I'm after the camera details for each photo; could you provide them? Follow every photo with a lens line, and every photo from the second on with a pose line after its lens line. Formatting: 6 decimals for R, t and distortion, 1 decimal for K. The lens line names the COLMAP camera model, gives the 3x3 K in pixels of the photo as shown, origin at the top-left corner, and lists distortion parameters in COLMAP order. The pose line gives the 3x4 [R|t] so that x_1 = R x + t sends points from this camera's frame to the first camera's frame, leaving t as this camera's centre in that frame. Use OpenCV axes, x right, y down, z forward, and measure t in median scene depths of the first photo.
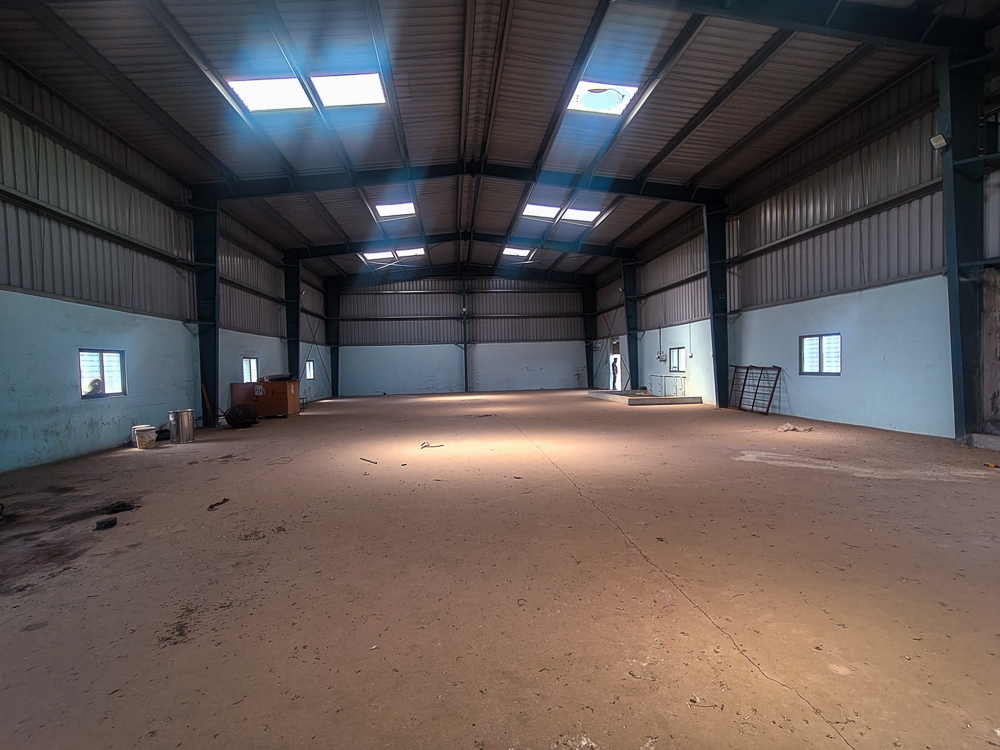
lens RADIAL K [[471.0, 0, 506.6], [0, 471.0, 375.1], [0, 0, 1]] dist [0.001725, 0.000448]
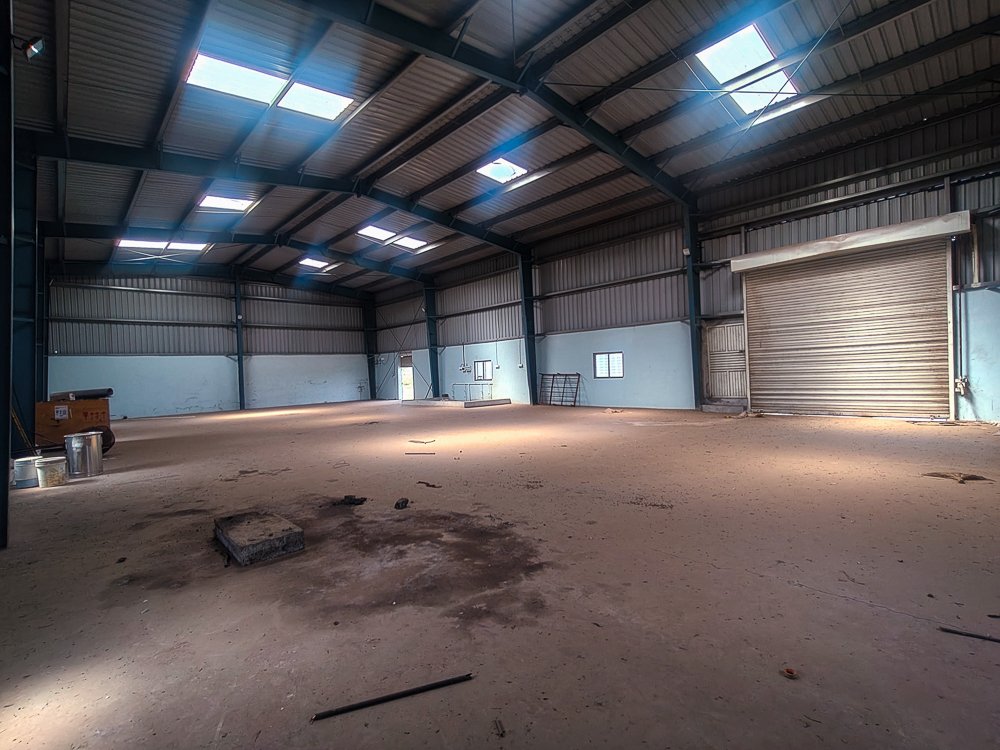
lens RADIAL K [[469.1, 0, 504.4], [0, 469.1, 376.9], [0, 0, 1]] dist [0.020505, 0.000113]
pose [[0.798024, -0.012336, 0.602499, -0.303001], [0.029598, 0.999386, -0.018741, 0.007933], [-0.601898, 0.032789, 0.797900, -0.019108]]
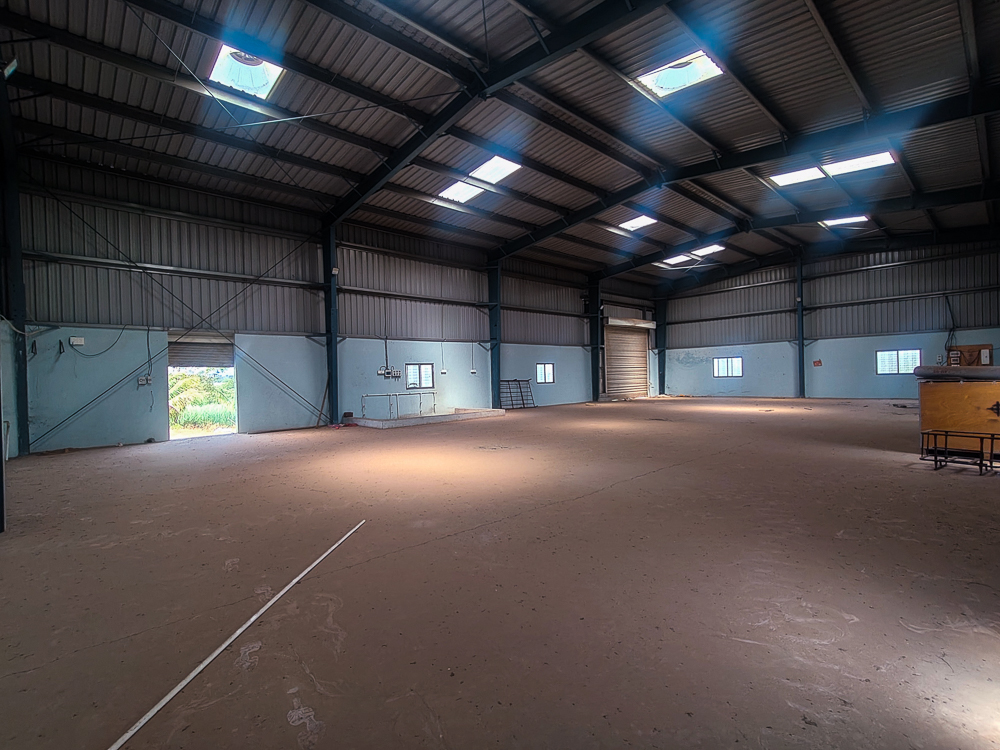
lens RADIAL K [[464.5, 0, 500.0], [0, 464.5, 375.0], [0, 0, 1]] dist [0.003289, 0.000555]
pose [[-0.588493, 0.044741, 0.807263, -0.451515], [0.057145, 0.998272, -0.013668, -0.010823], [-0.806480, 0.038088, -0.590033, 1.277706]]
